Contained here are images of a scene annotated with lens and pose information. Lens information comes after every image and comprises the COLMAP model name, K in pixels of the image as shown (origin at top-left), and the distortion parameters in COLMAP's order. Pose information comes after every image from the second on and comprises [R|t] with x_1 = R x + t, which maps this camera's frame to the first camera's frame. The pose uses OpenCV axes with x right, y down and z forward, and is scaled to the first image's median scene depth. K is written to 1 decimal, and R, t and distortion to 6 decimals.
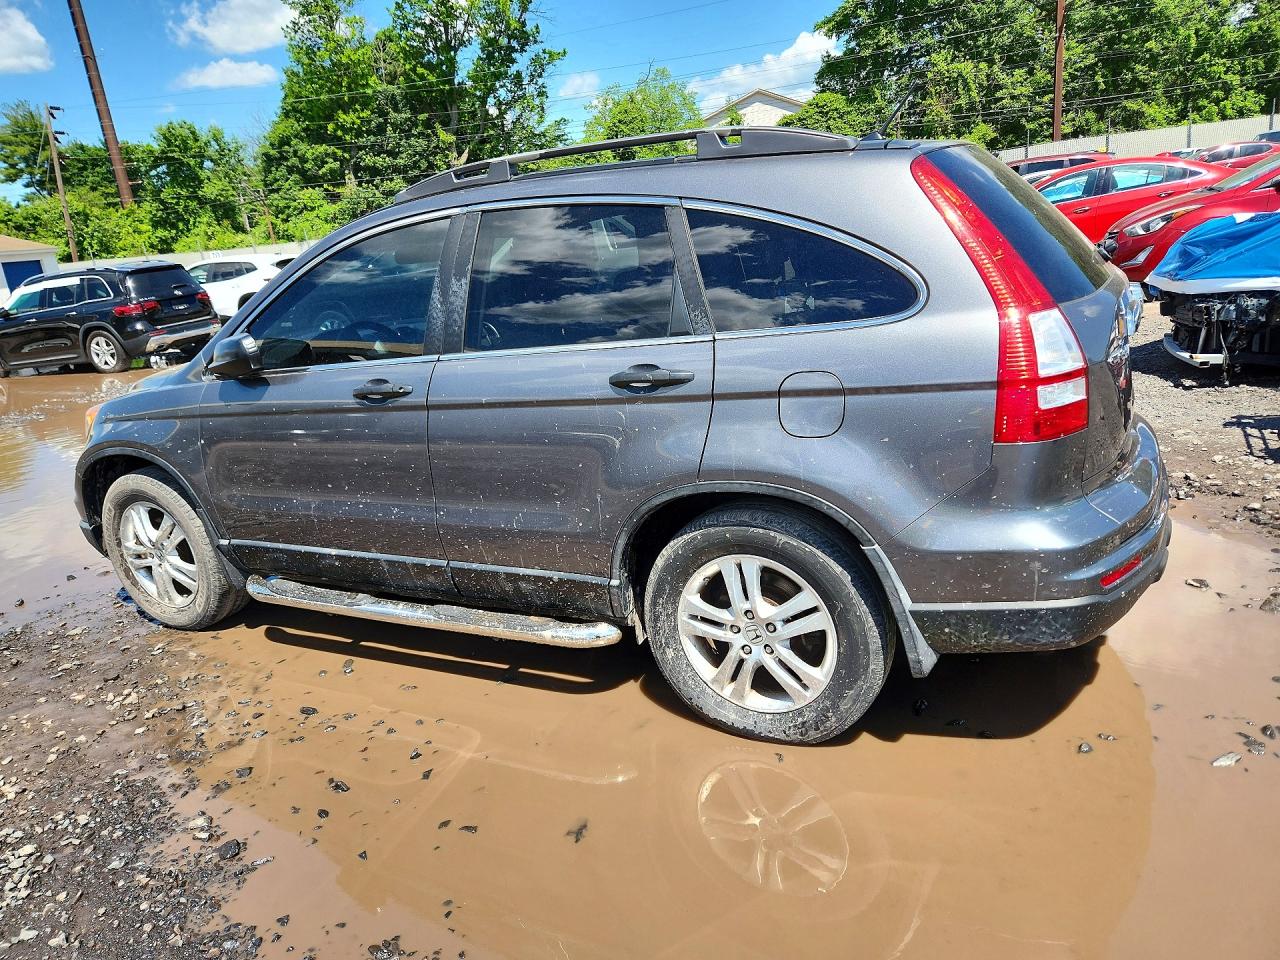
lens RADIAL K [[1014.0, 0, 706.0], [0, 1014.0, 472.1], [0, 0, 1]] dist [0.036089, -0.005405]
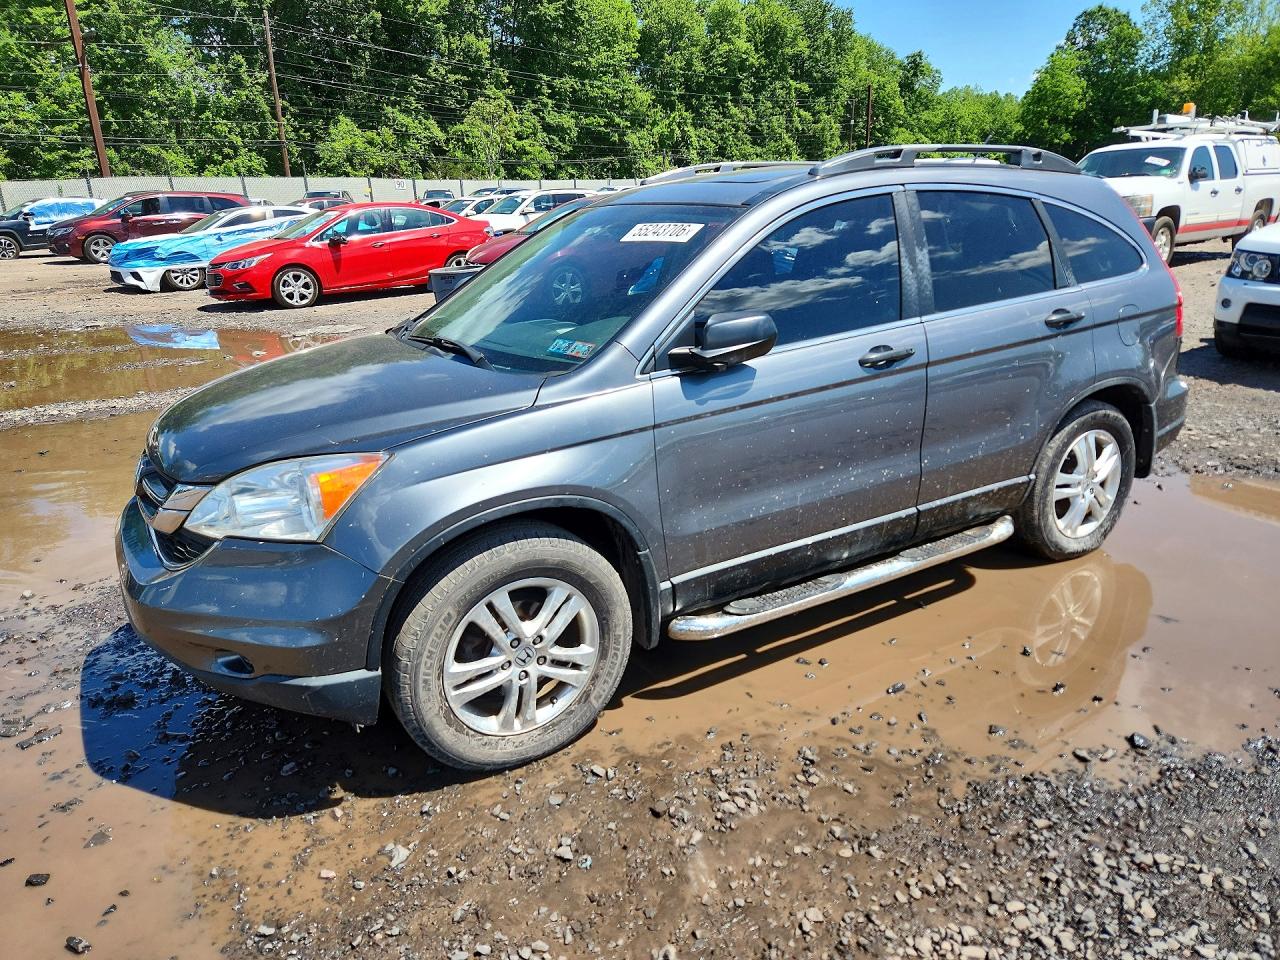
lens RADIAL K [[1007.7, 0, 640.0], [0, 1007.7, 480.0], [0, 0, 1]] dist [0.007350, 0.001907]
pose [[0.426581, -0.160436, 0.890106, -0.327176], [0.205614, 0.975575, 0.077301, -0.021125], [-0.880768, 0.150043, 0.449150, 0.188775]]
